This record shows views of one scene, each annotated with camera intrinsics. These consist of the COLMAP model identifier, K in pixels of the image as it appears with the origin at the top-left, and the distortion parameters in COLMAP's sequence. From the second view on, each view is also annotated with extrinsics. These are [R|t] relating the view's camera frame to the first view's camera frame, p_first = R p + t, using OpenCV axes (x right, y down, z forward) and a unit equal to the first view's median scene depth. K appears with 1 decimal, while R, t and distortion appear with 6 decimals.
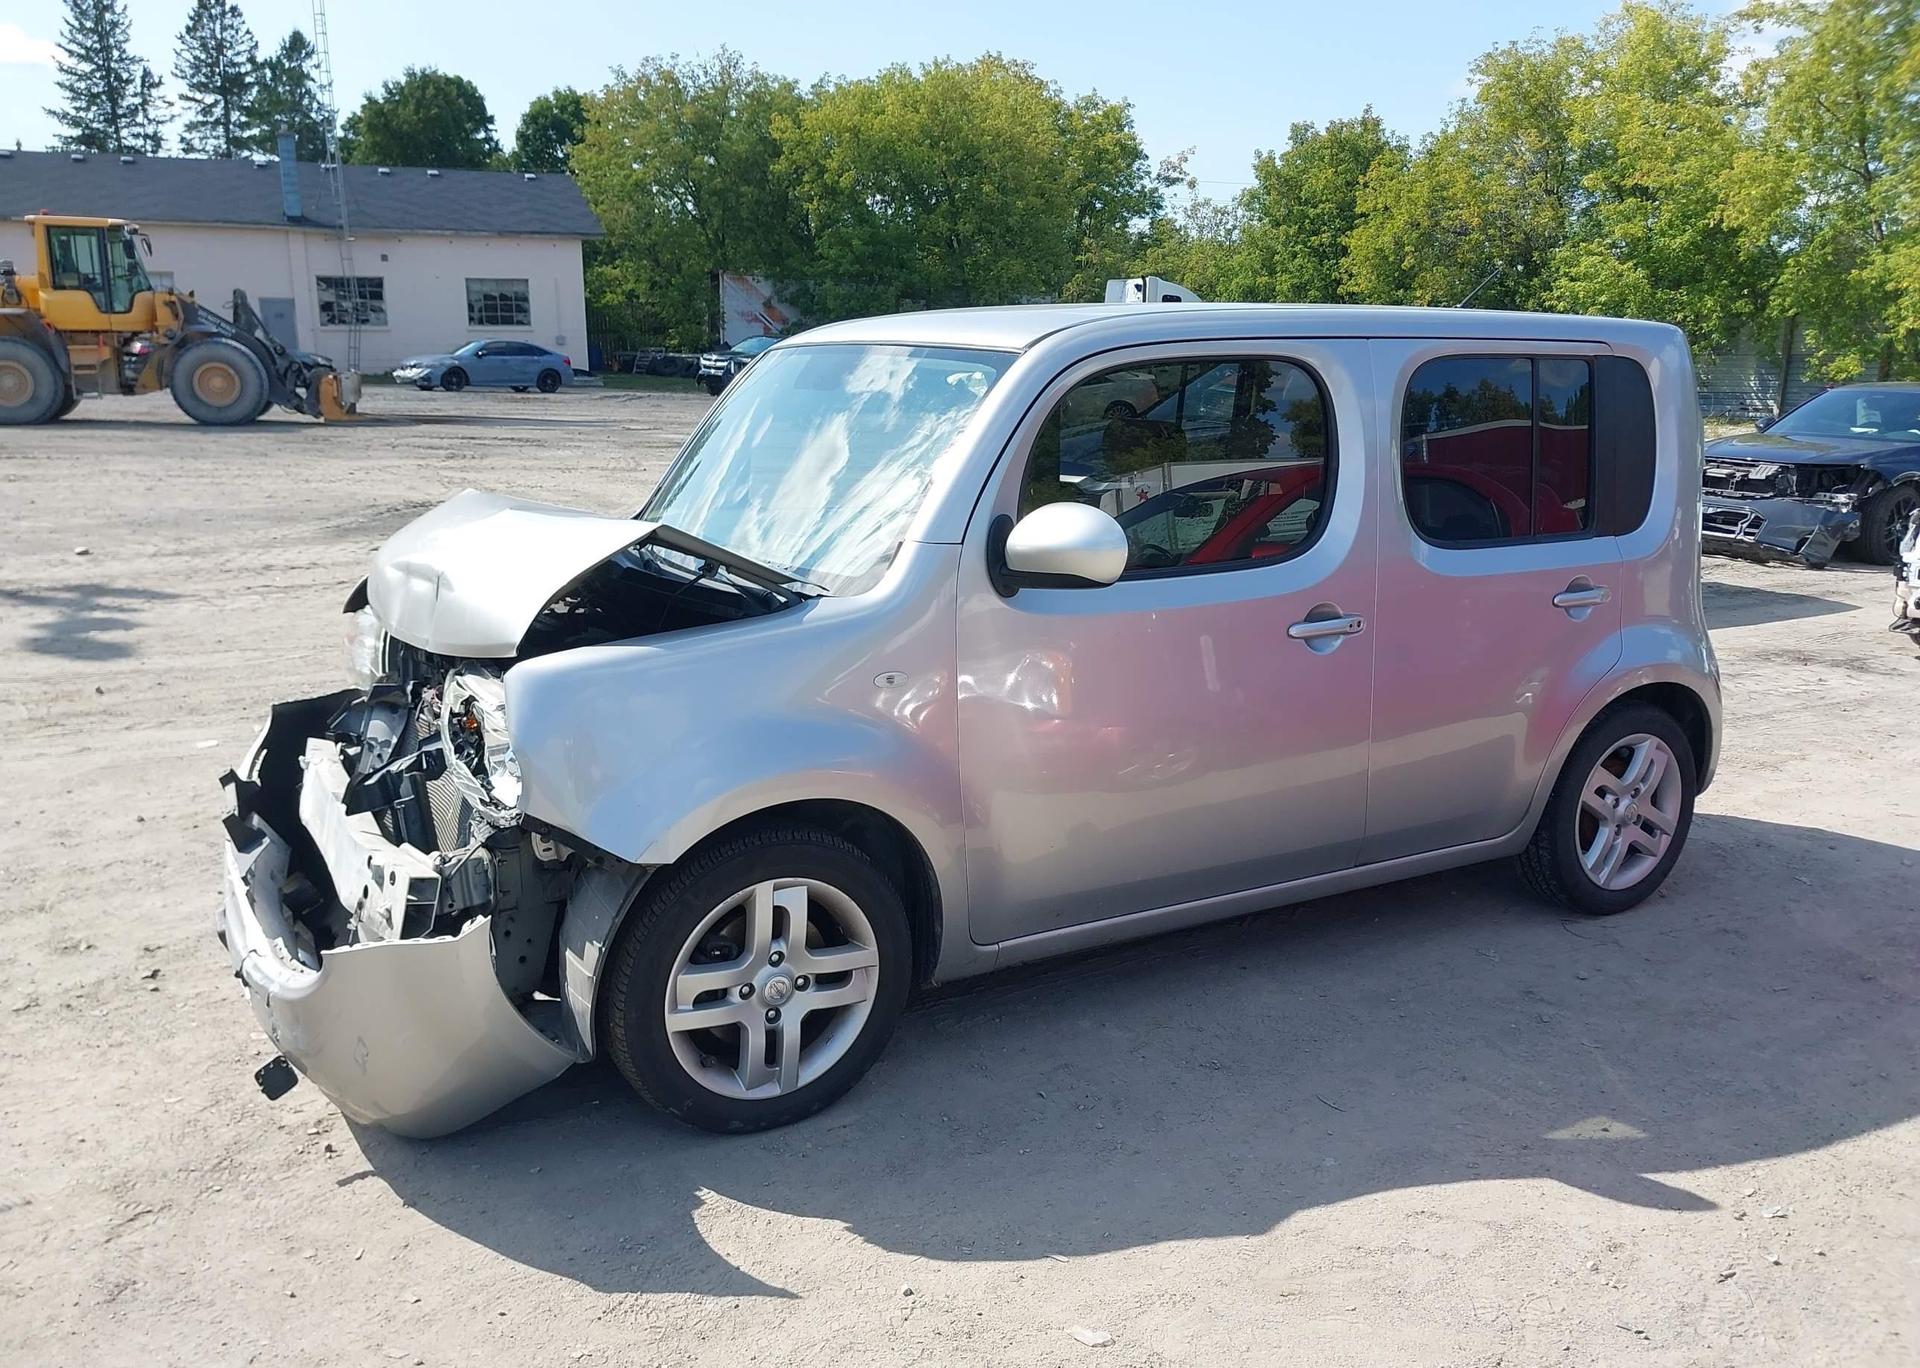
lens RADIAL K [[1514.6, 0, 995.8], [0, 1514.6, 685.4], [0, 0, 1]] dist [0.002363, -0.017892]
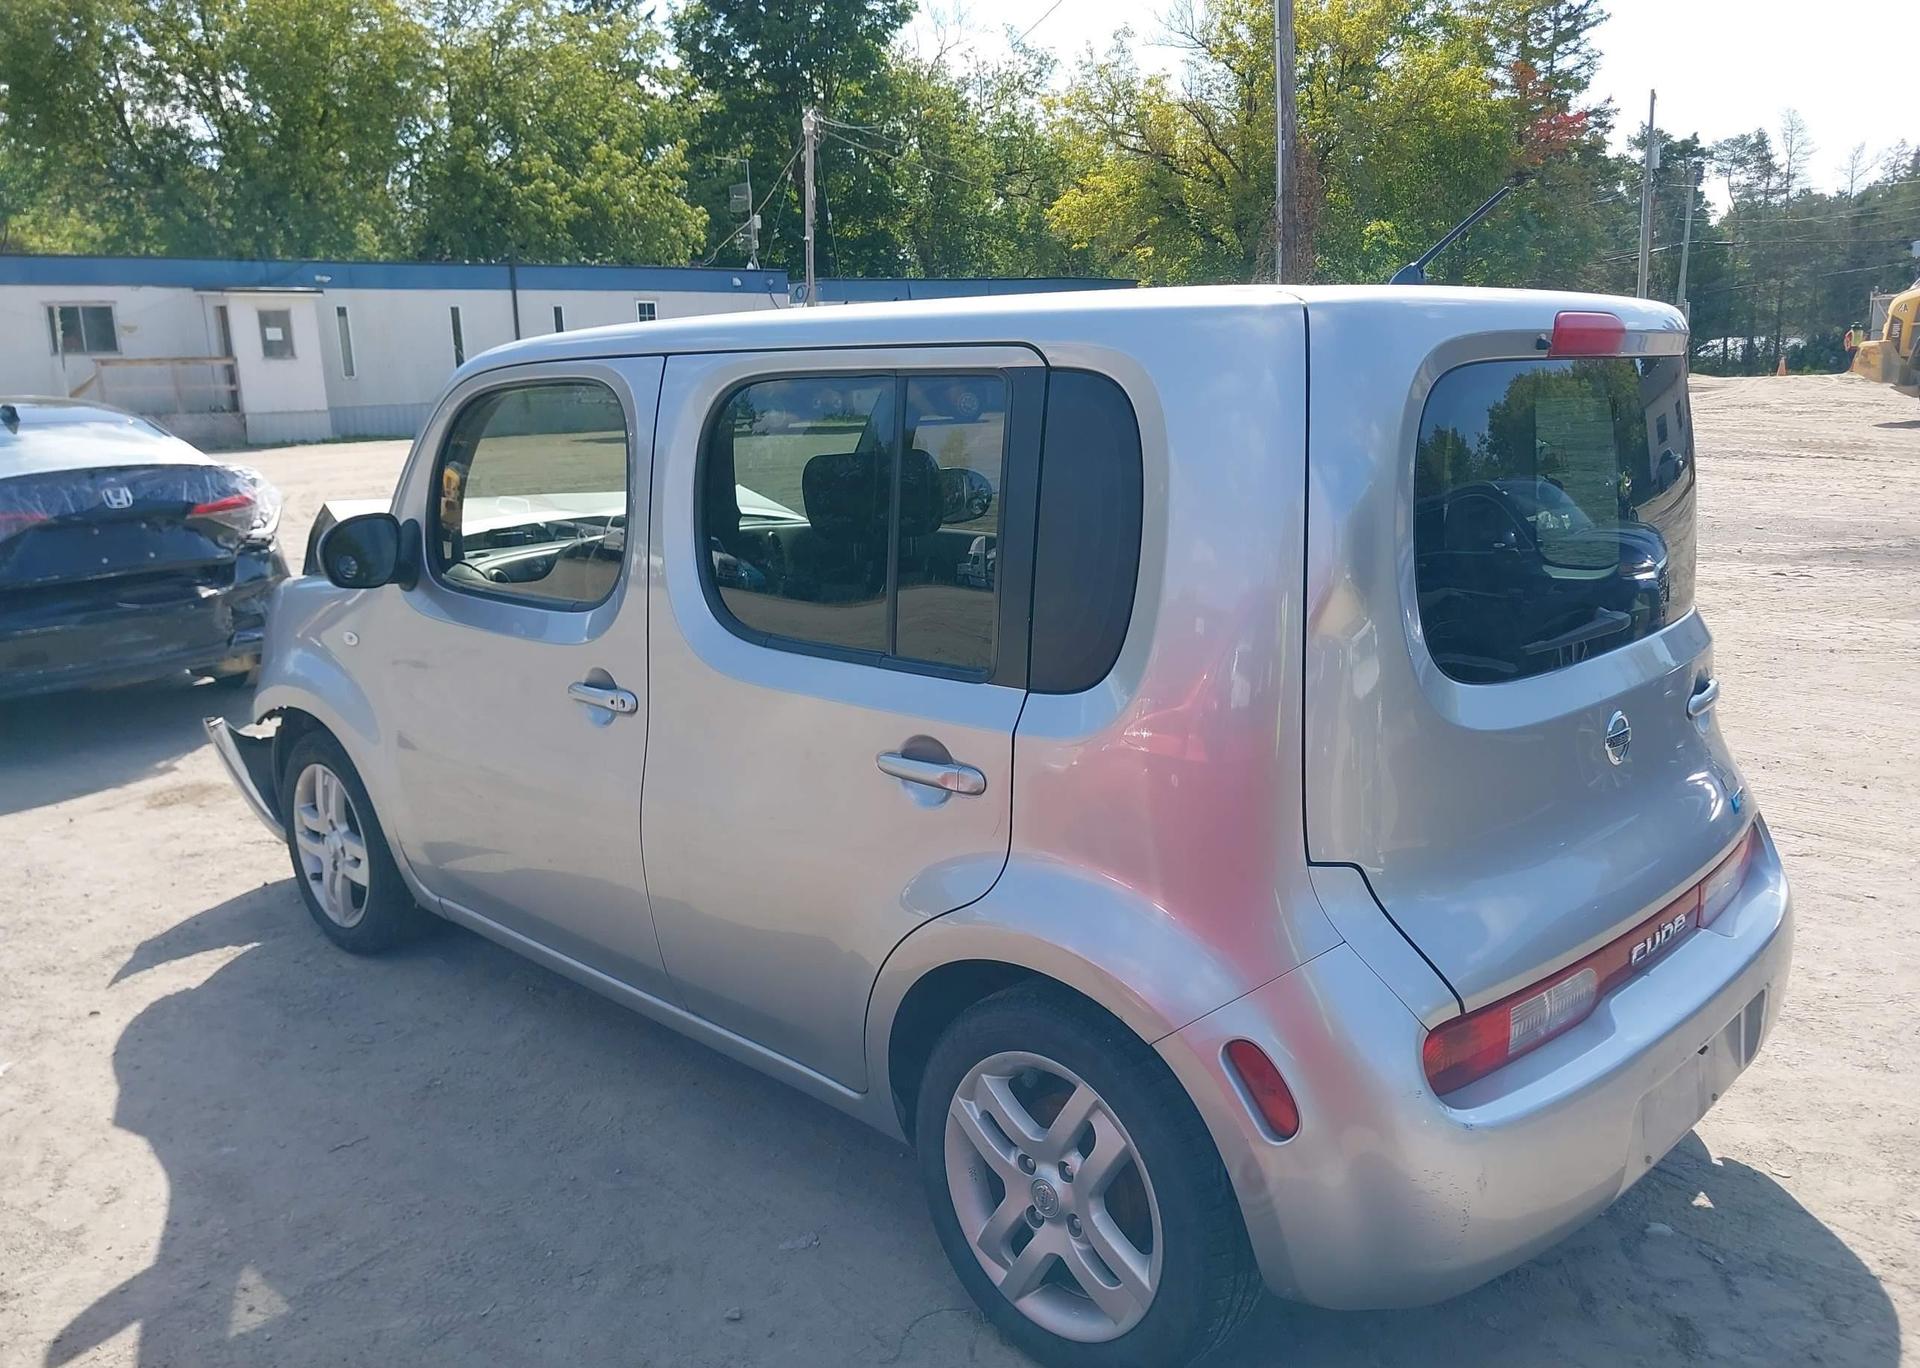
lens RADIAL K [[1553.3, 0, 972.4], [0, 1553.3, 681.7], [0, 0, 1]] dist [0.001977, -0.009561]
pose [[0.257838, 0.189181, -0.947486, 0.445732], [-0.183550, 0.972376, 0.144201, -0.084947], [0.948593, 0.136731, 0.285440, 0.386677]]
